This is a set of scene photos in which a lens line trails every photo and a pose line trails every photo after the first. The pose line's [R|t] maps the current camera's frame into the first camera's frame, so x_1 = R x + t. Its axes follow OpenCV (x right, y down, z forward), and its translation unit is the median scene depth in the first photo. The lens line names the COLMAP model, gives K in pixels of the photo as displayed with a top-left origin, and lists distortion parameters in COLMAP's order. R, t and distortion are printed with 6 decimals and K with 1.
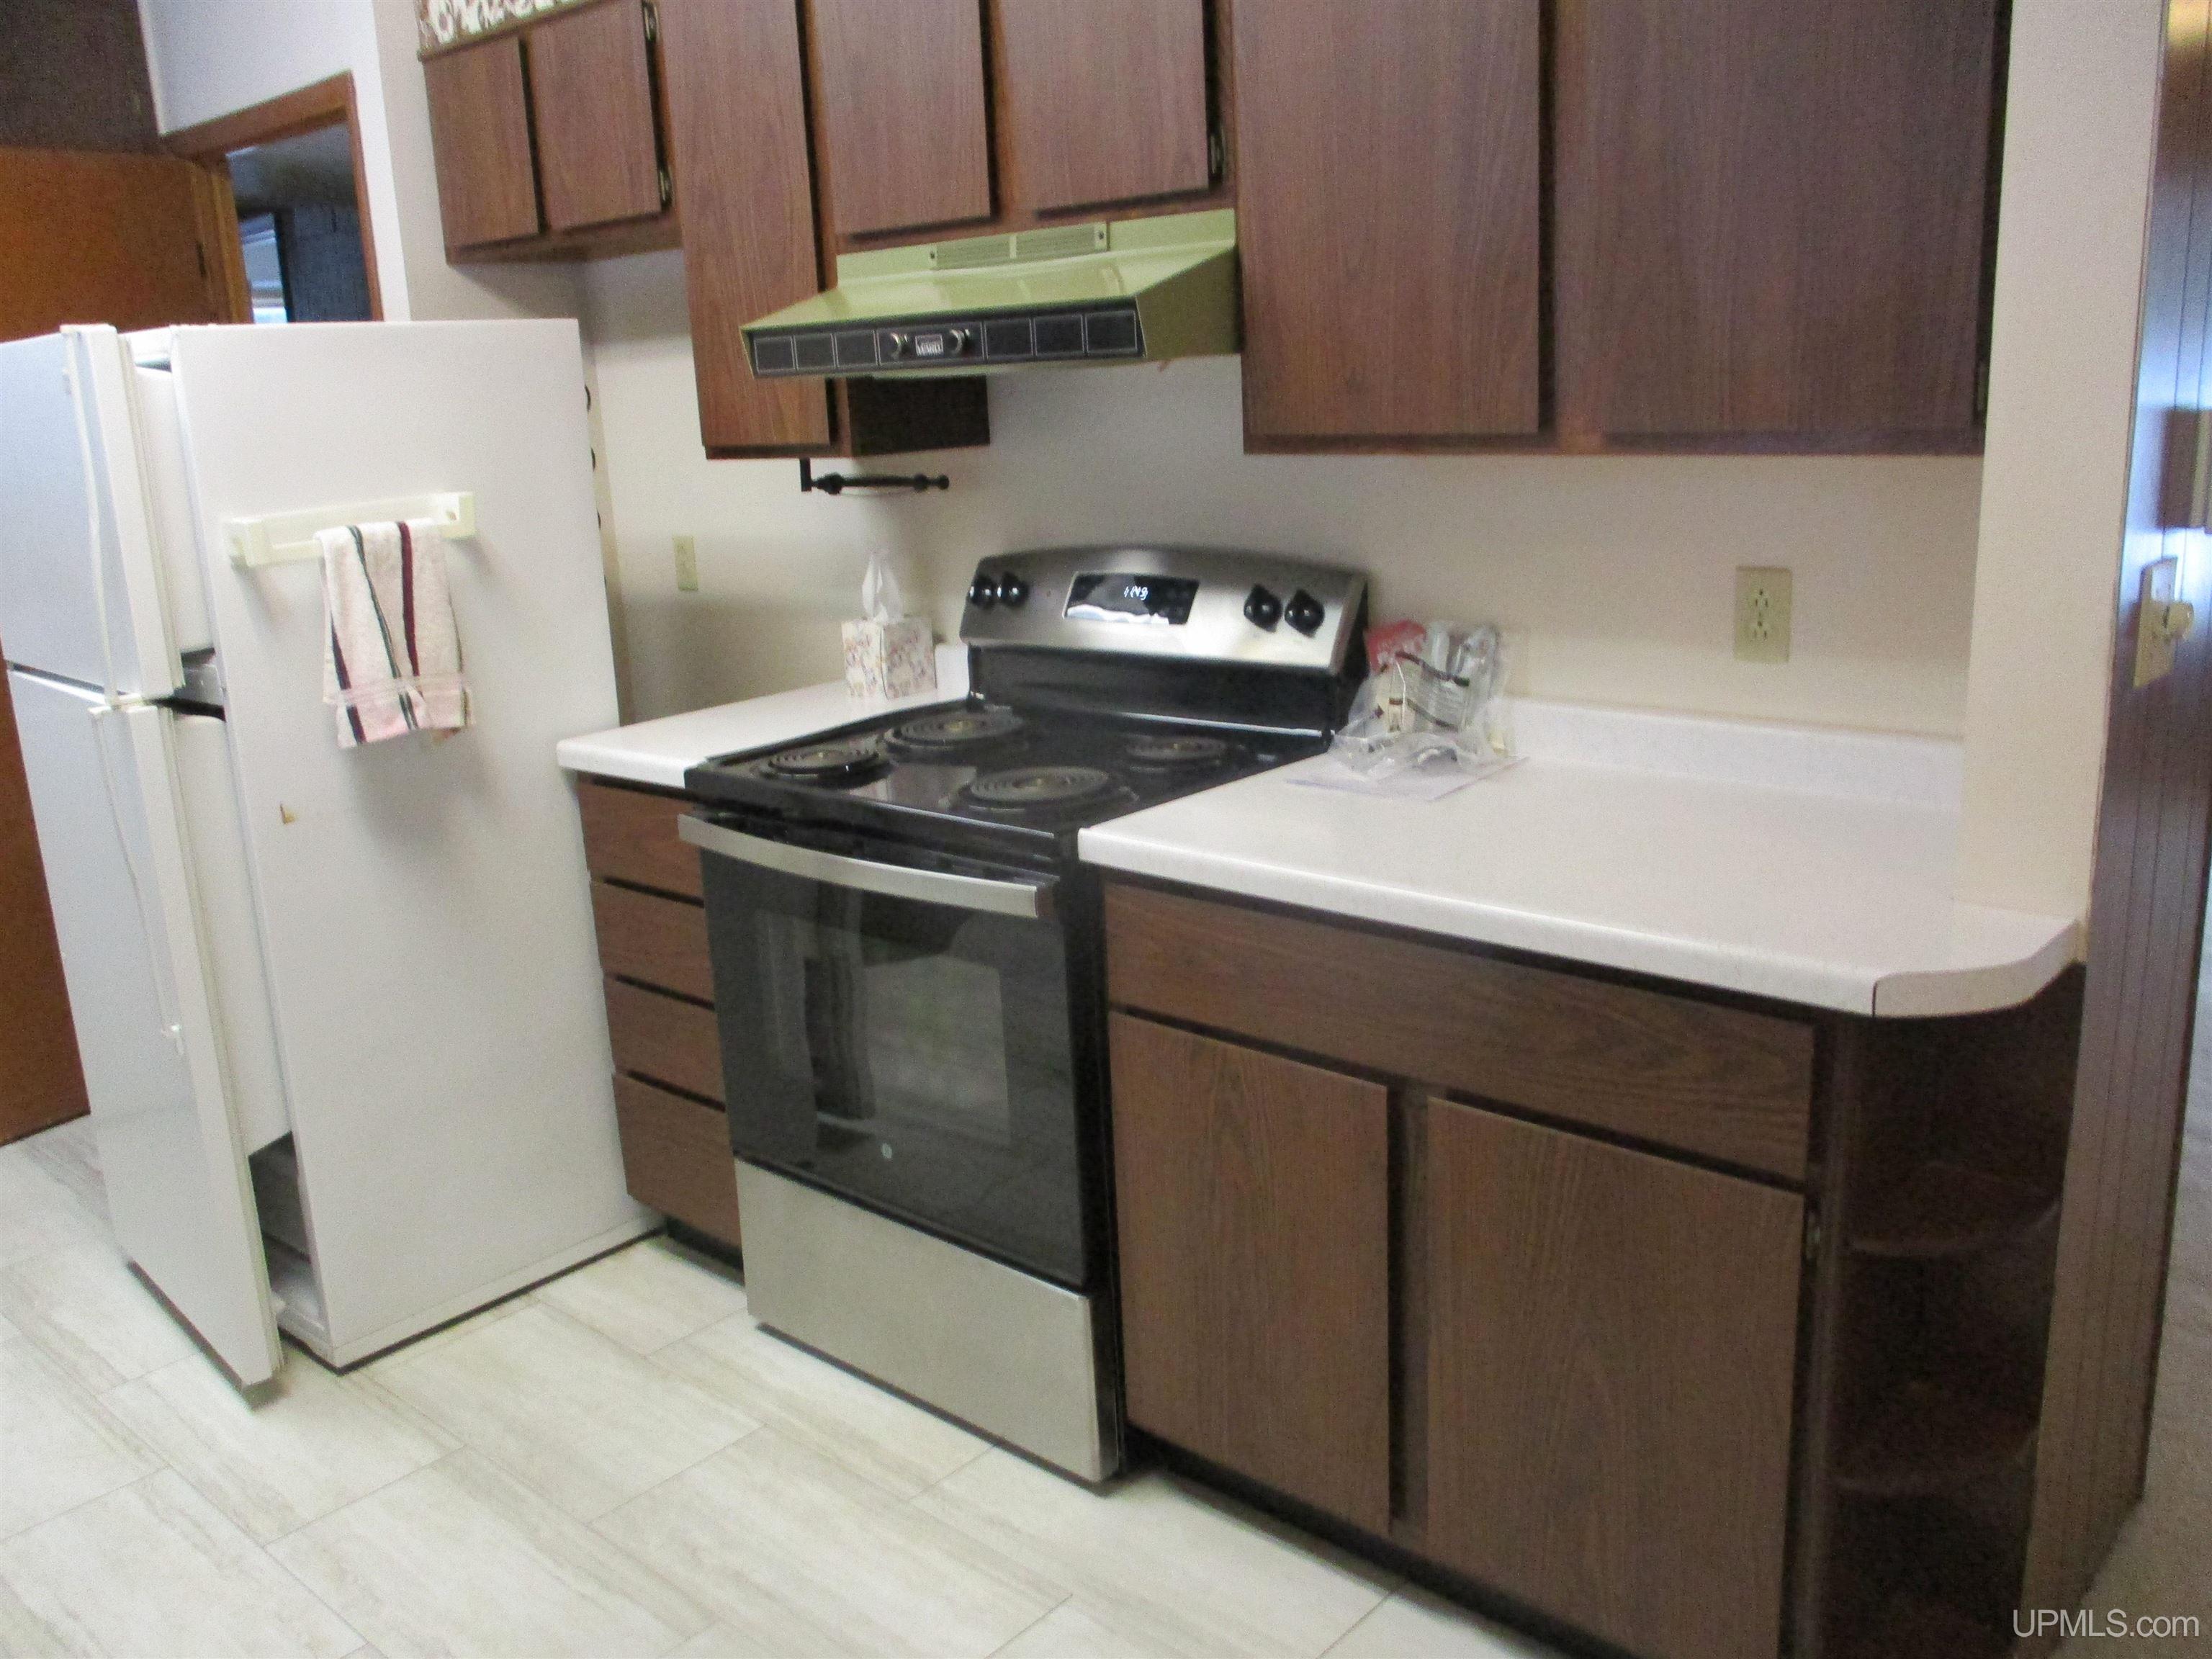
lens RADIAL K [[1968.0, 0, 1107.2], [0, 1968.0, 827.8], [0, 0, 1]] dist [-0.006626, -0.010225]
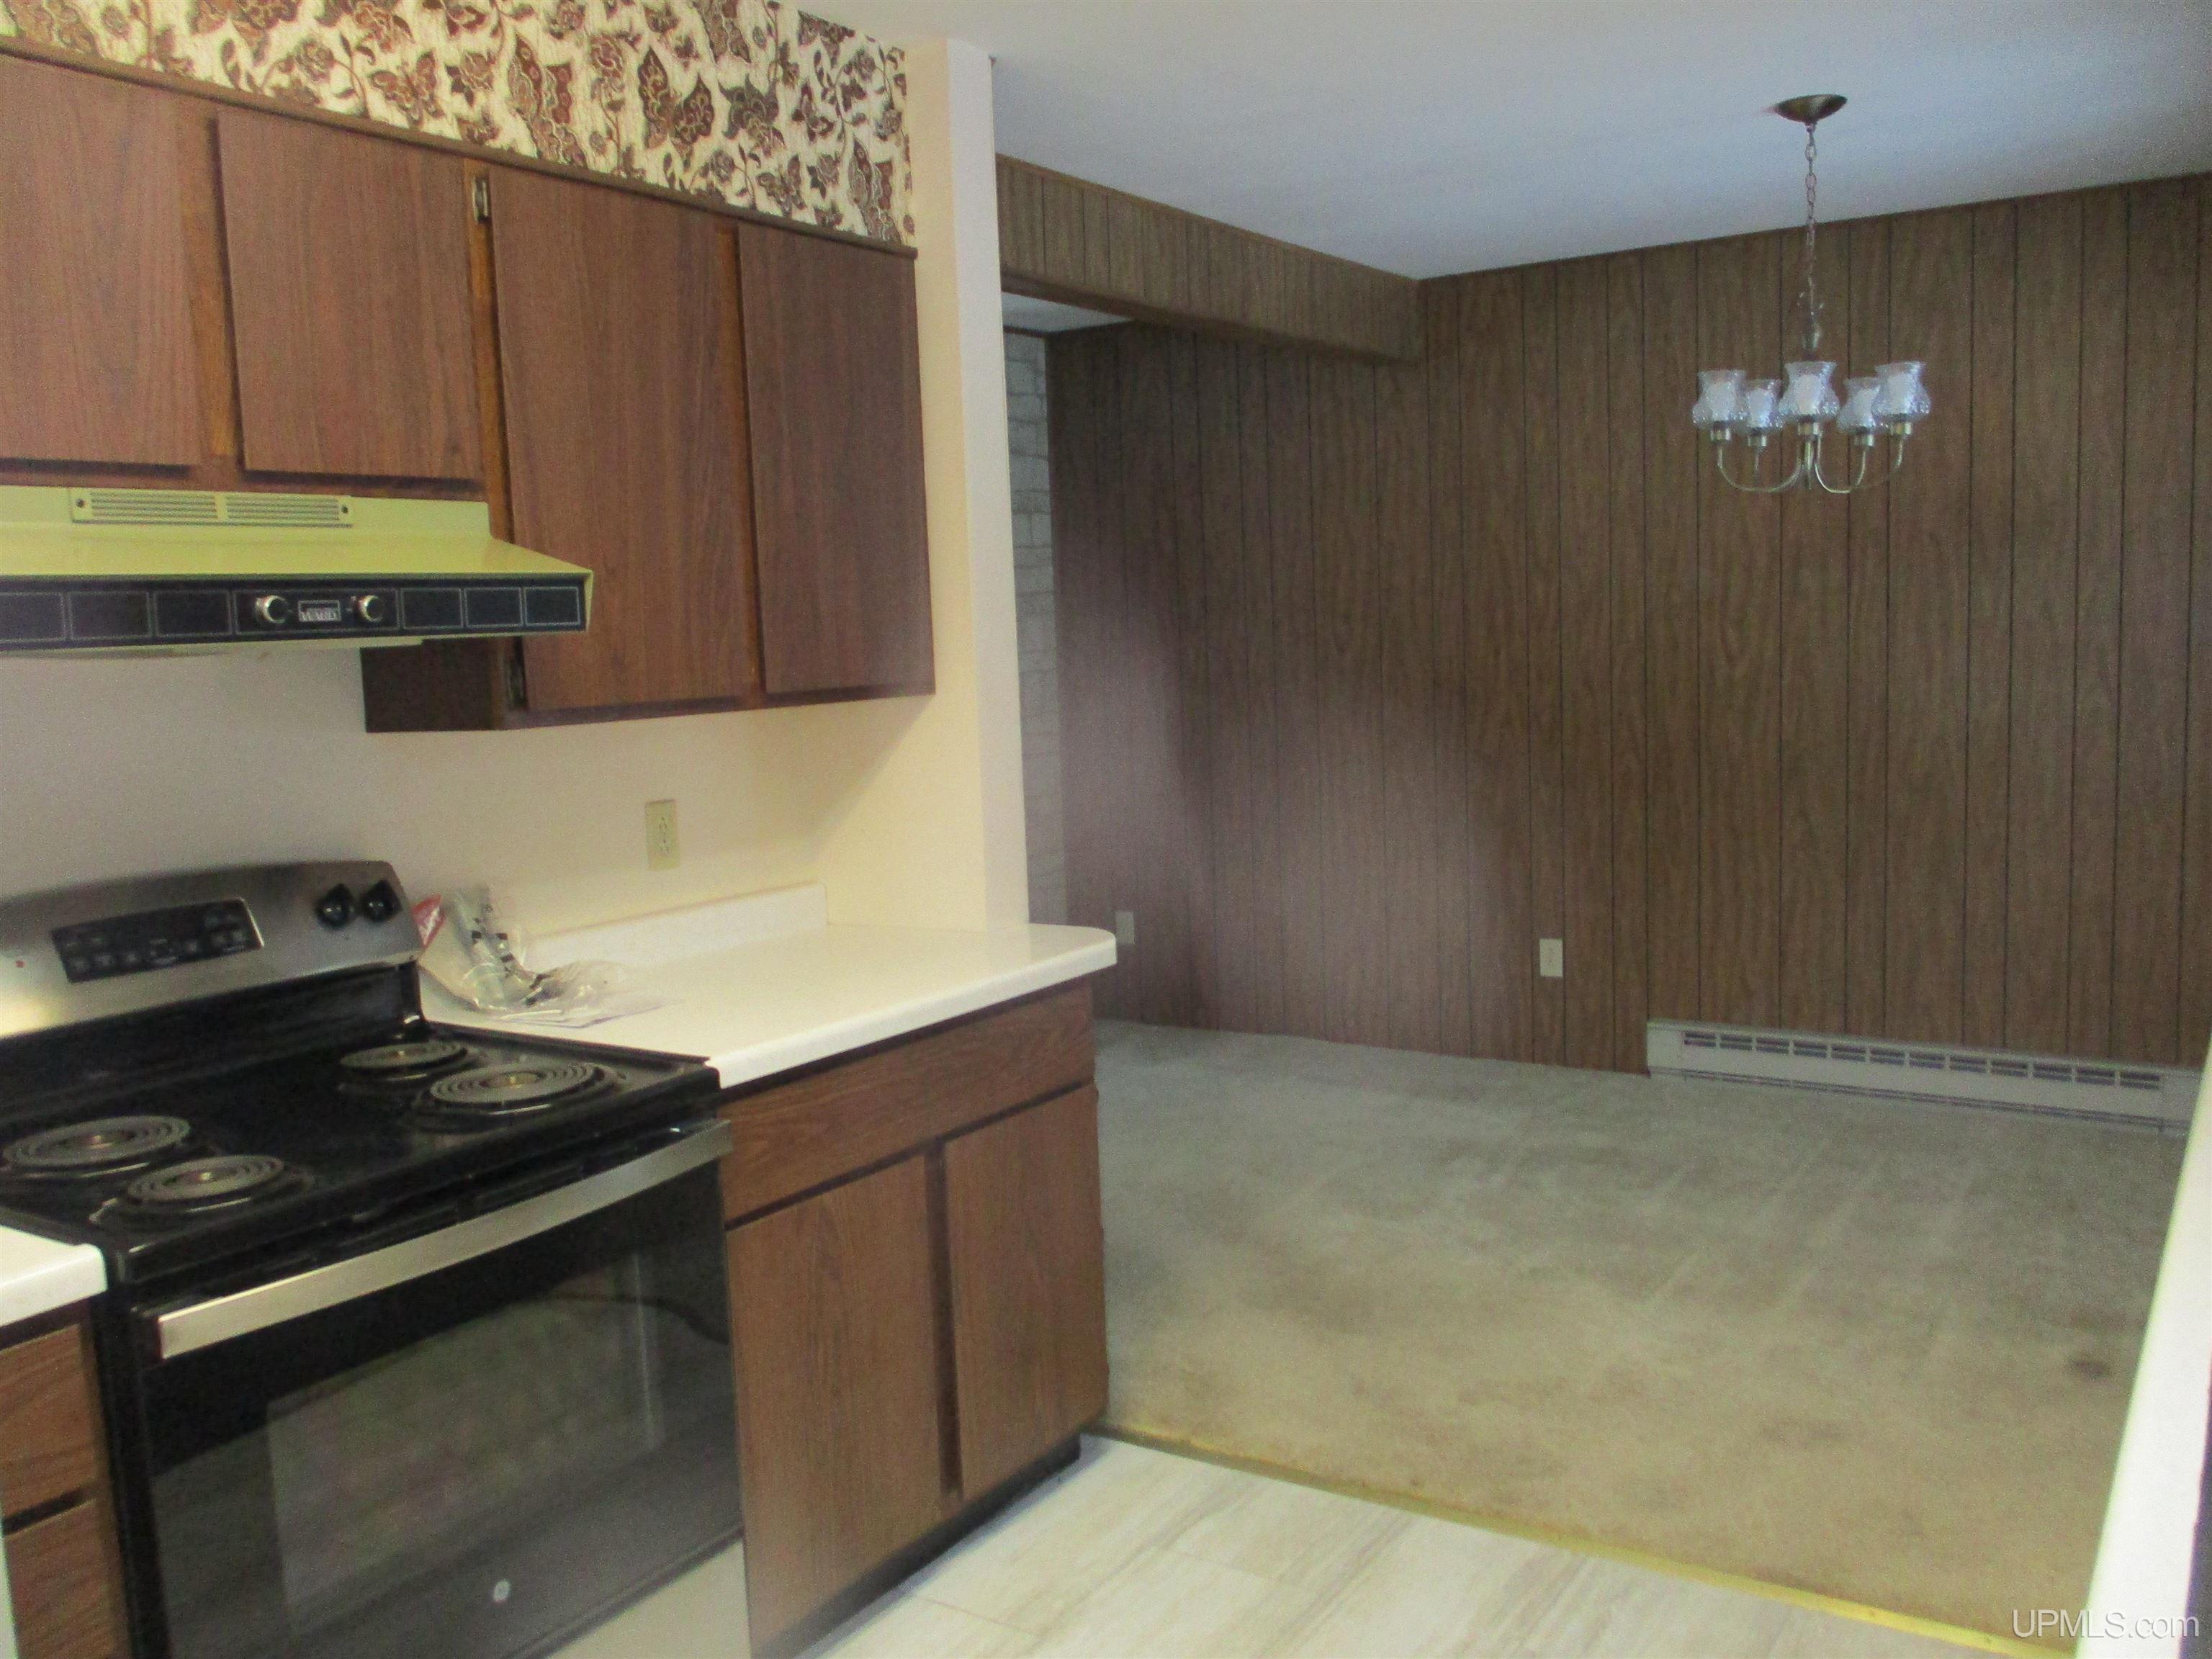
lens RADIAL K [[1844.8, 0, 1095.8], [0, 1844.8, 846.8], [0, 0, 1]] dist [-0.026654, 0.000430]
pose [[-0.181228, -0.062591, 0.981447, -0.988839], [0.277027, 0.954311, 0.112014, -0.160139], [-0.943617, 0.292187, -0.155608, 0.912375]]
